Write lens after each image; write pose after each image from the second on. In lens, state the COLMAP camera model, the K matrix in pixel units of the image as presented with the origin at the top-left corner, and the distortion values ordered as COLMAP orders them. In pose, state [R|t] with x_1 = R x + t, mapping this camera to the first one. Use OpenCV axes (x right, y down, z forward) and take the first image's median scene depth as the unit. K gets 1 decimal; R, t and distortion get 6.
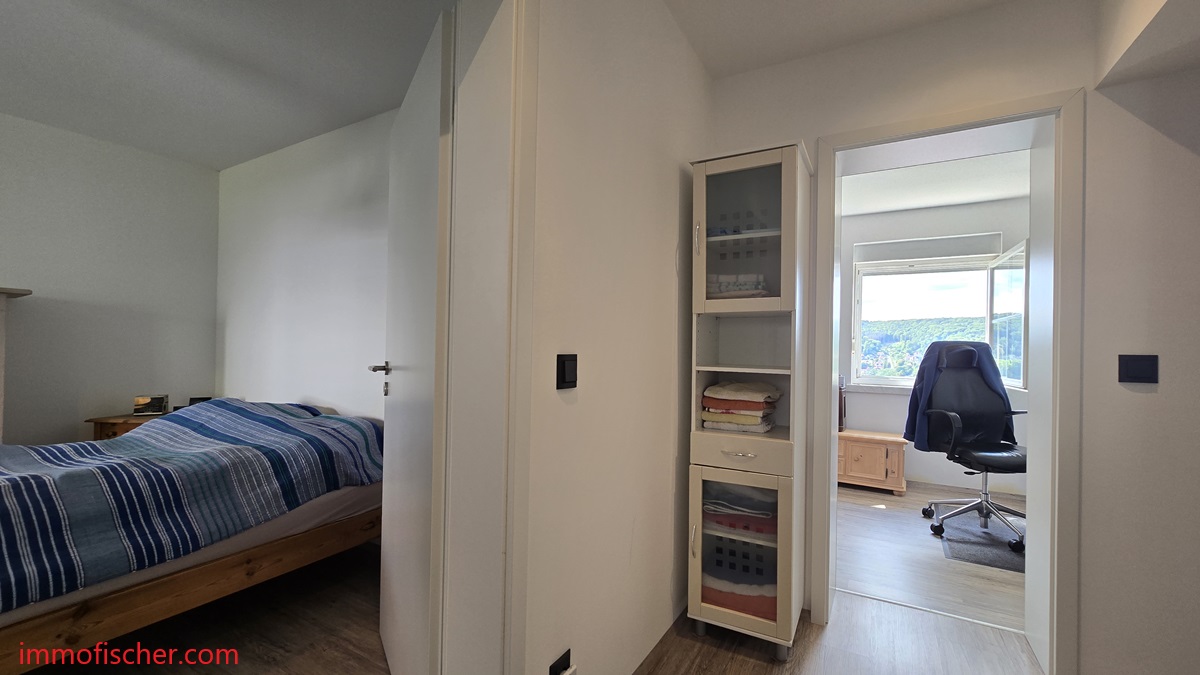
lens RADIAL K [[486.8, 0, 607.1], [0, 486.8, 349.7], [0, 0, 1]] dist [-0.003222, 0.000861]
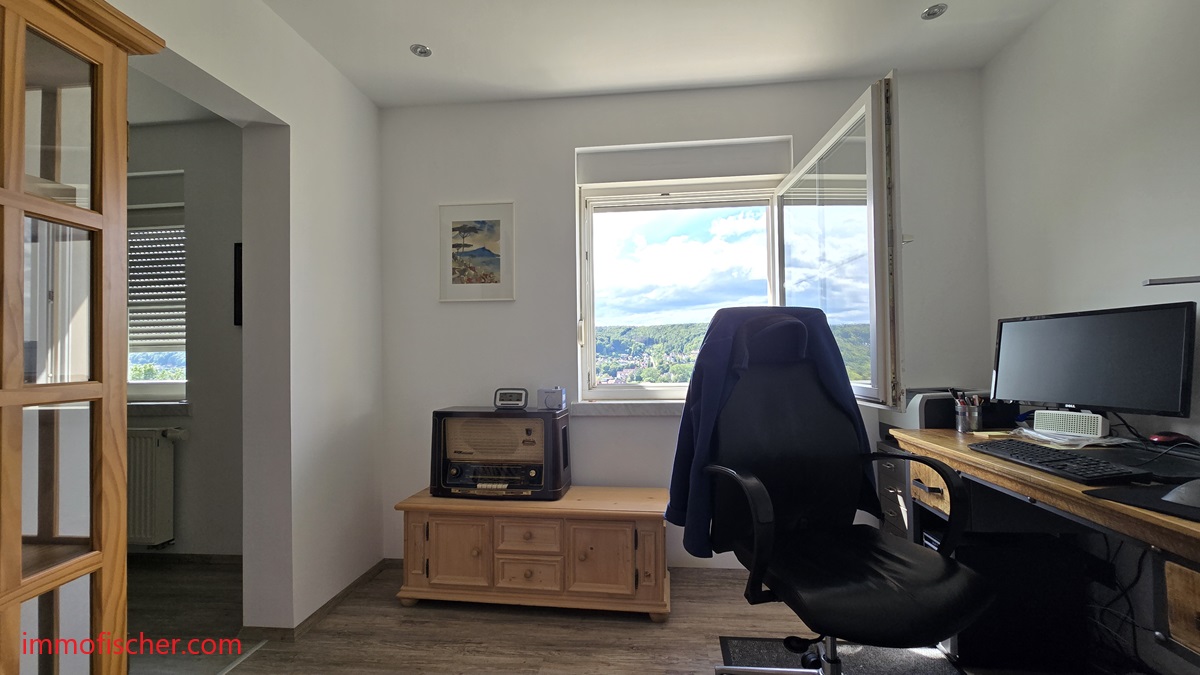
lens RADIAL K [[486.8, 0, 598.8], [0, 486.8, 336.9], [0, 0, 1]] dist [-0.003222, 0.000861]
pose [[0.913578, -0.013665, 0.406434, 0.337989], [0.029294, 0.999050, -0.032257, 0.018401], [-0.405607, 0.041376, 0.913111, 0.546468]]
